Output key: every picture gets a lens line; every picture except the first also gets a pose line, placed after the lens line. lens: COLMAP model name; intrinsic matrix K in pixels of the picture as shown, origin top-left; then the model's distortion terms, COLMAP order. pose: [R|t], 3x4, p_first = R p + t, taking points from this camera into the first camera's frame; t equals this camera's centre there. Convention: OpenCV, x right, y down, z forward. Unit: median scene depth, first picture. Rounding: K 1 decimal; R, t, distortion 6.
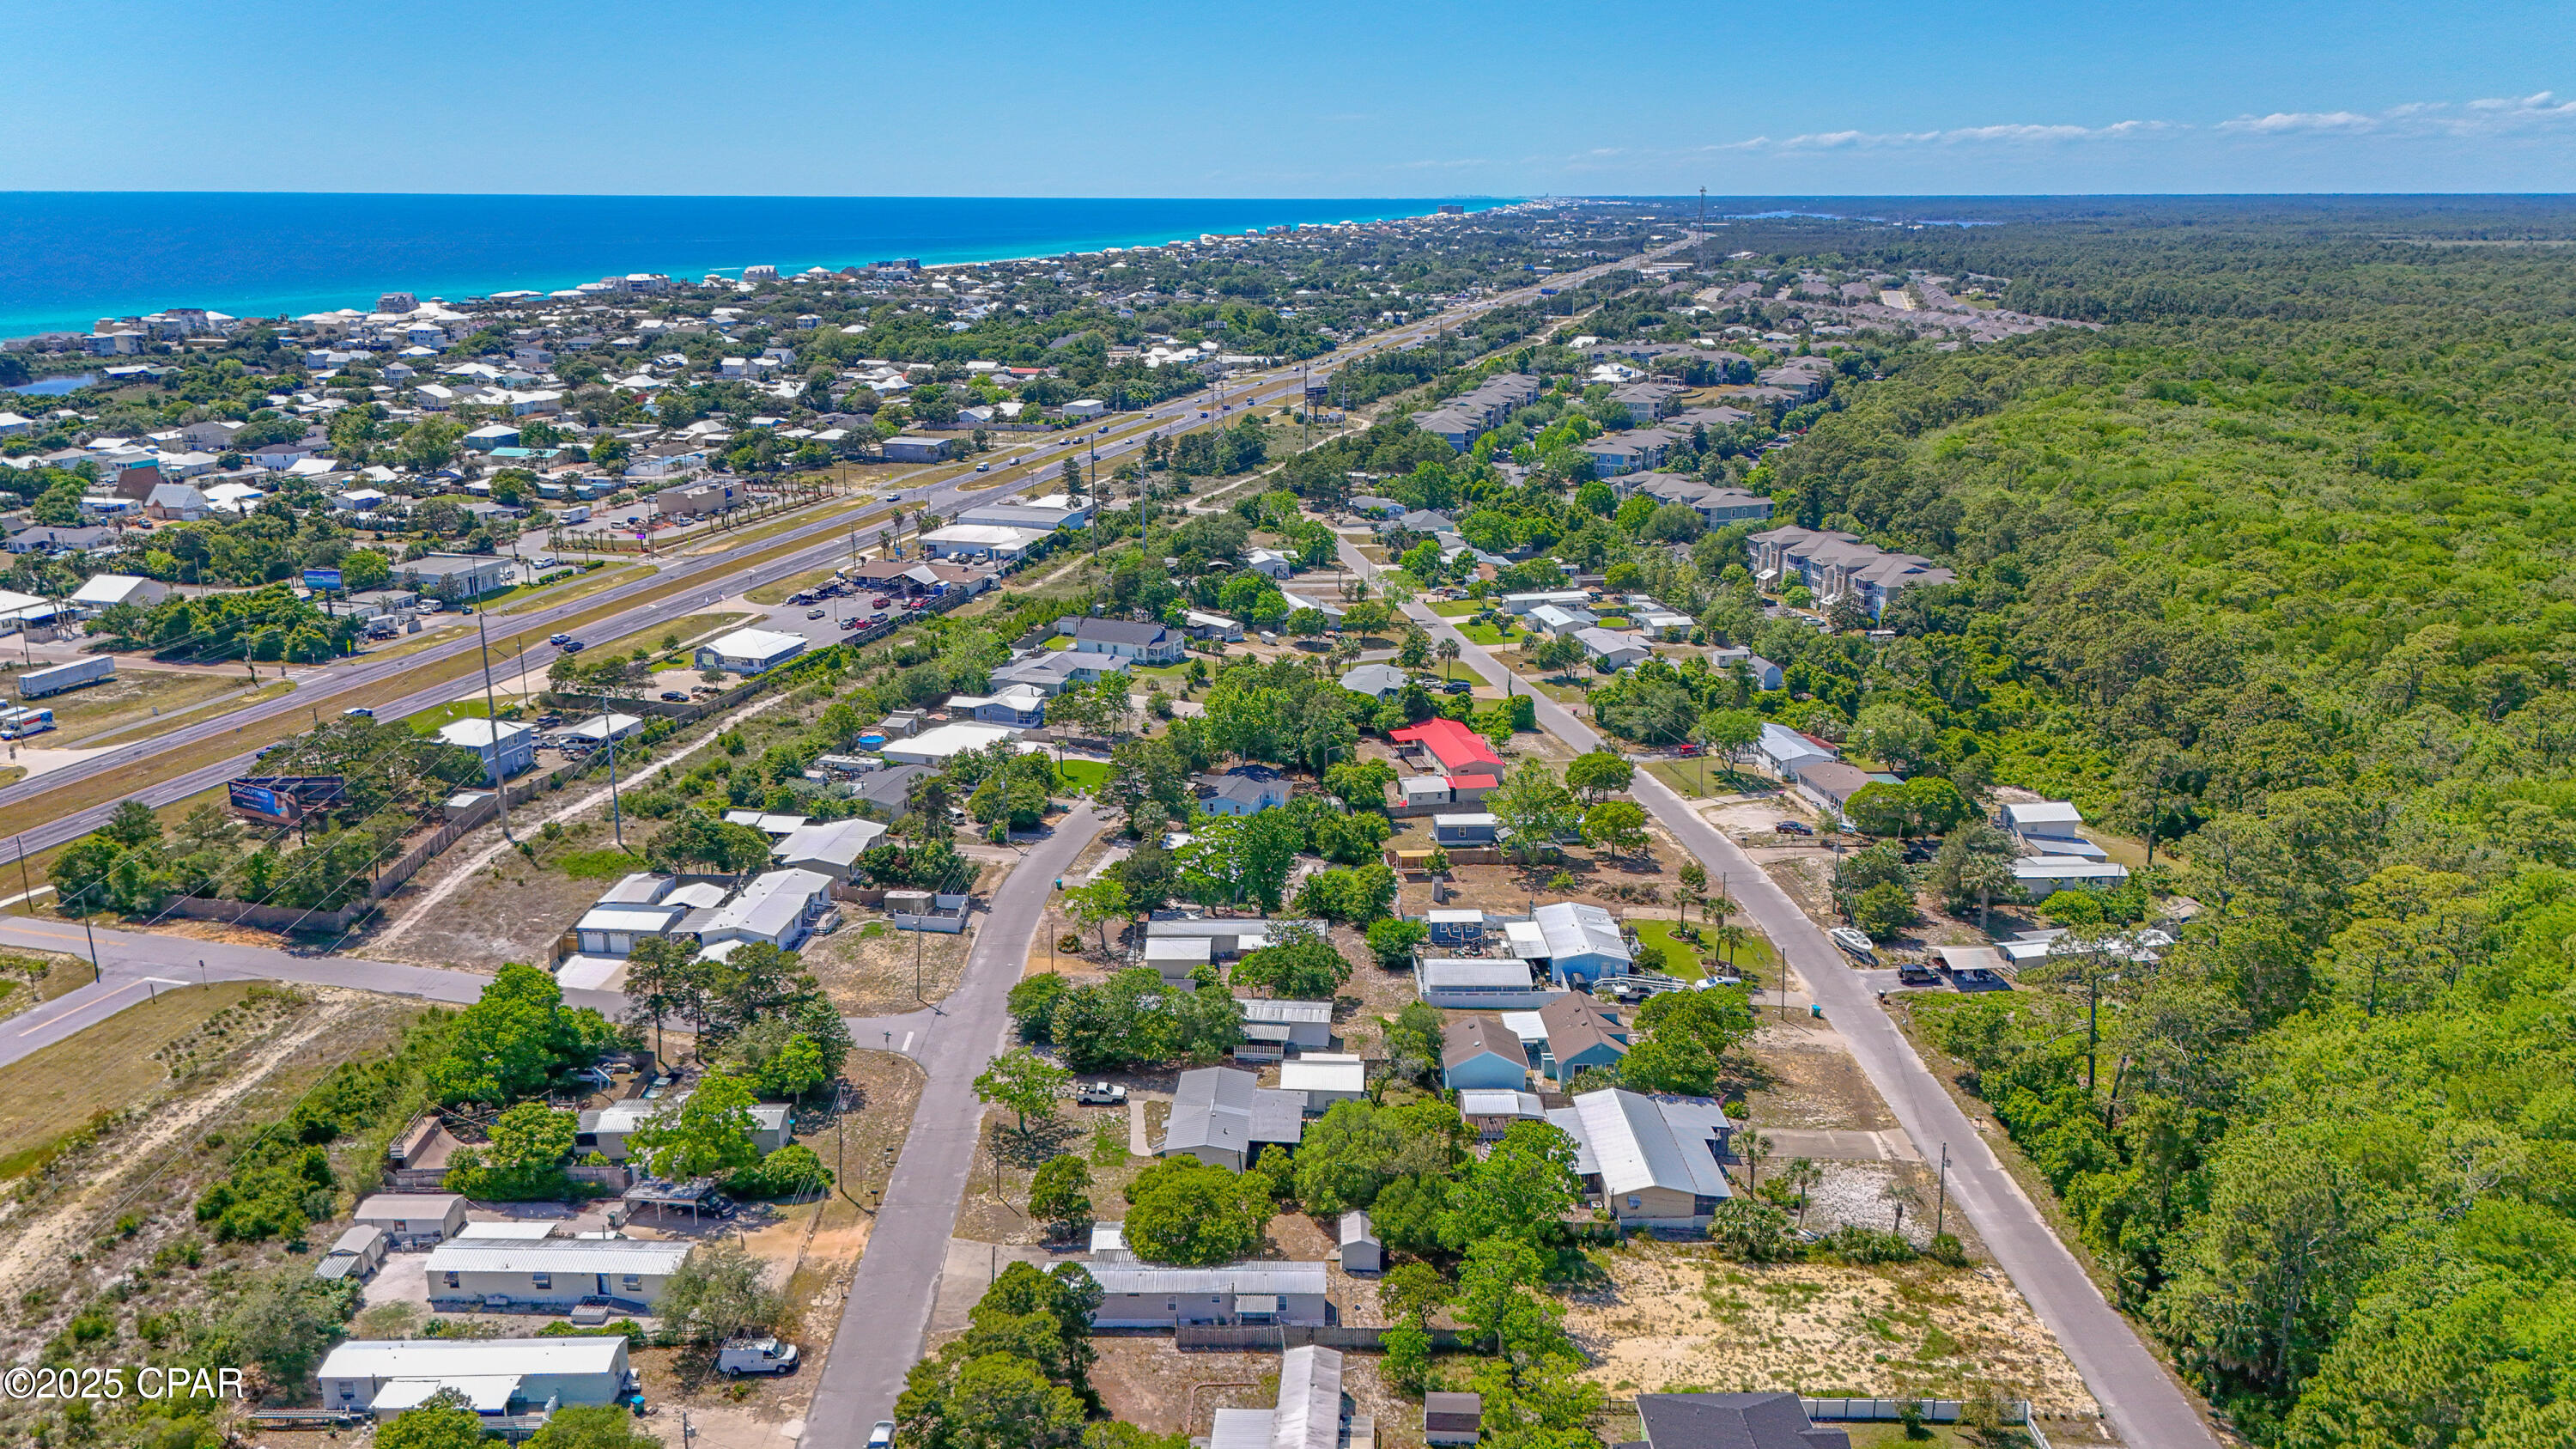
lens RADIAL K [[1903.1, 0, 1287.1], [0, 1903.1, 723.9], [0, 0, 1]] dist [0.069198, -0.027653]
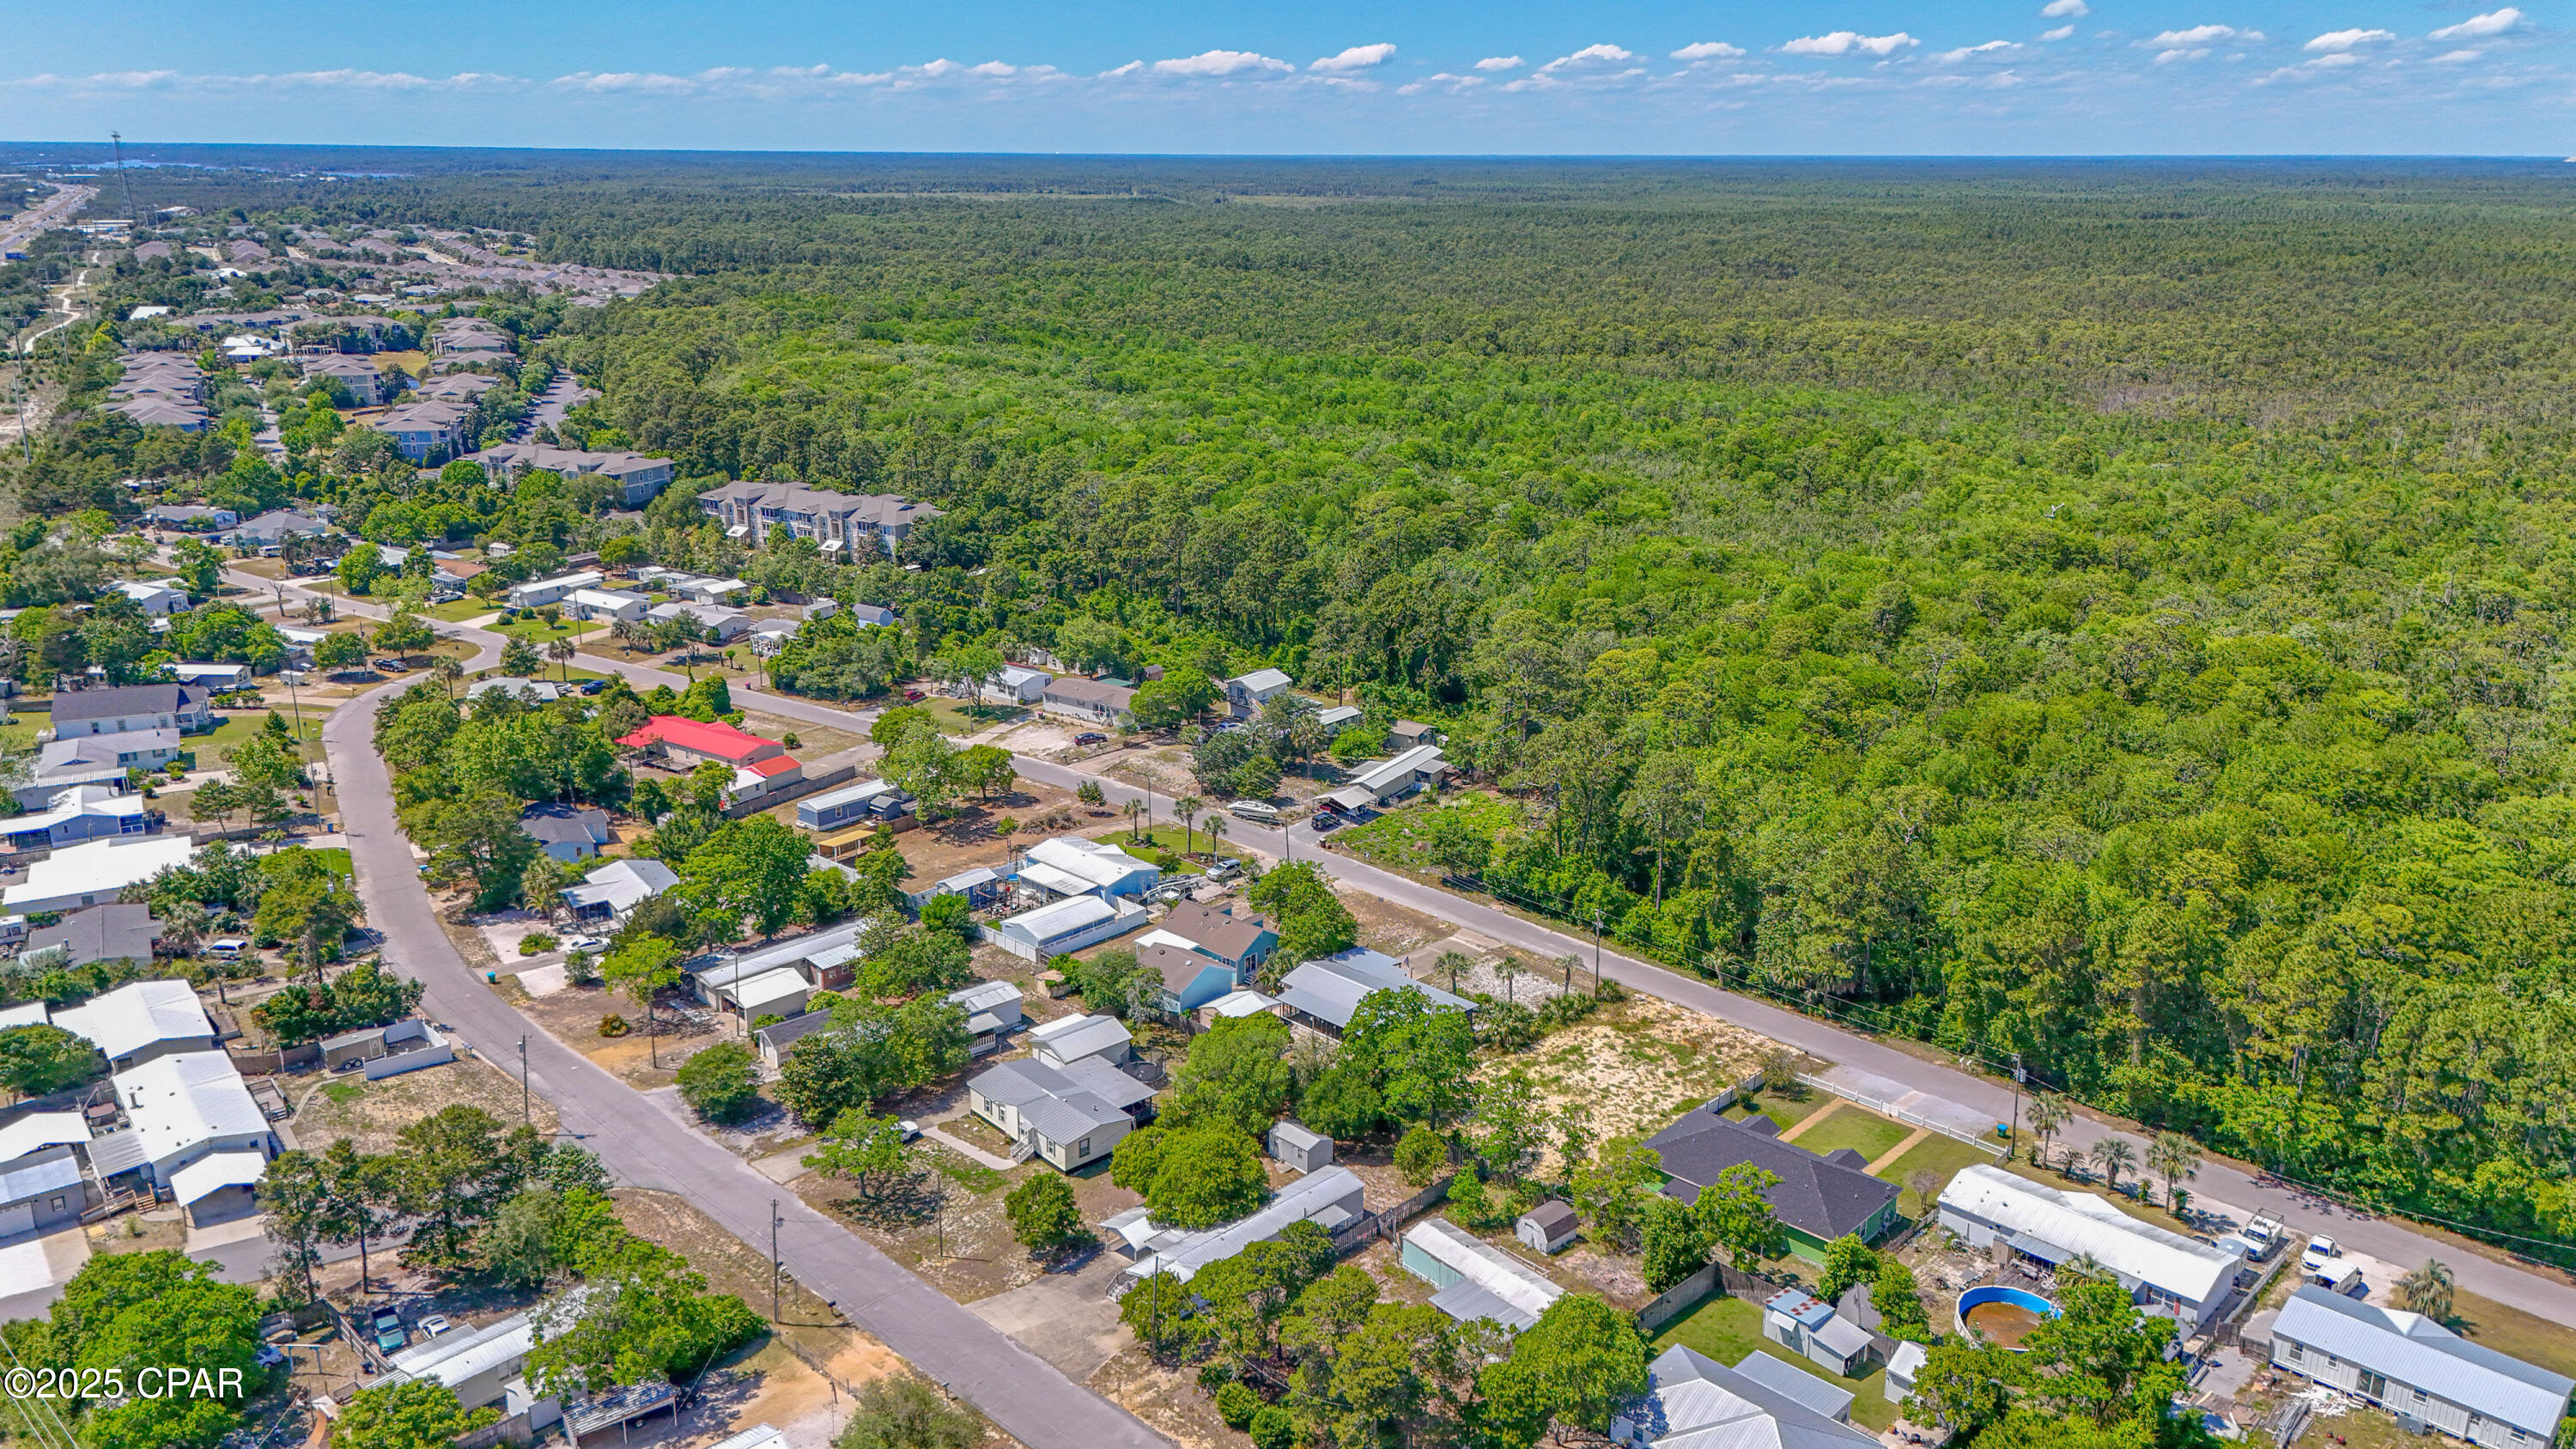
lens RADIAL K [[1903.1, 0, 1291.0], [0, 1903.1, 730.5], [0, 0, 1]] dist [0.069198, -0.027653]
pose [[0.715259, -0.205603, 0.667931, -0.477551], [0.188367, 0.977091, 0.099054, -0.045295], [-0.672995, 0.054967, 0.737602, 0.162848]]
